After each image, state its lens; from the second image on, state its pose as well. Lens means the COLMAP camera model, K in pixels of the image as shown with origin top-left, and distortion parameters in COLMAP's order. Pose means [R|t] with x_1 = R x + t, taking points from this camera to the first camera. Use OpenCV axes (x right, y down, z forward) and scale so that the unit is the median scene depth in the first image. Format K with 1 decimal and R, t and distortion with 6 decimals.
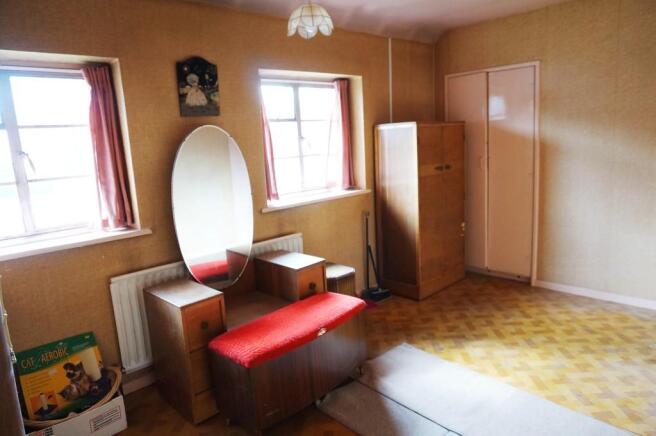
lens RADIAL K [[460.5, 0, 328.0], [0, 460.5, 218.0], [0, 0, 1]] dist [0.001222, 0.000273]
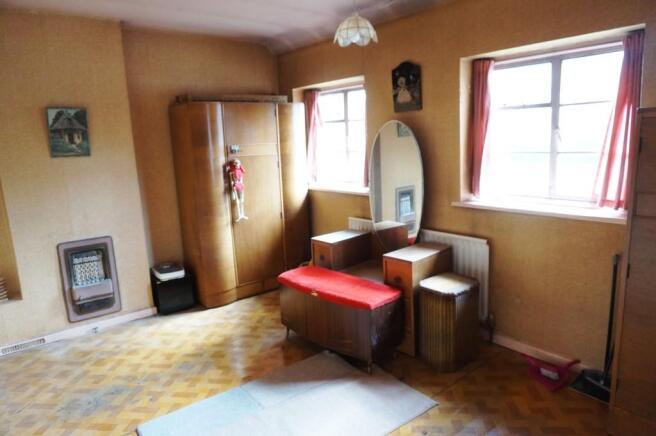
lens RADIAL K [[437.6, 0, 328.0], [0, 437.6, 218.0], [0, 0, 1]] dist [-0.006379, -0.002505]
pose [[-0.082397, 0.238674, -0.967598, 0.911515], [-0.133537, 0.959500, 0.248048, -0.209058], [0.987613, 0.149649, -0.047188, 0.890845]]
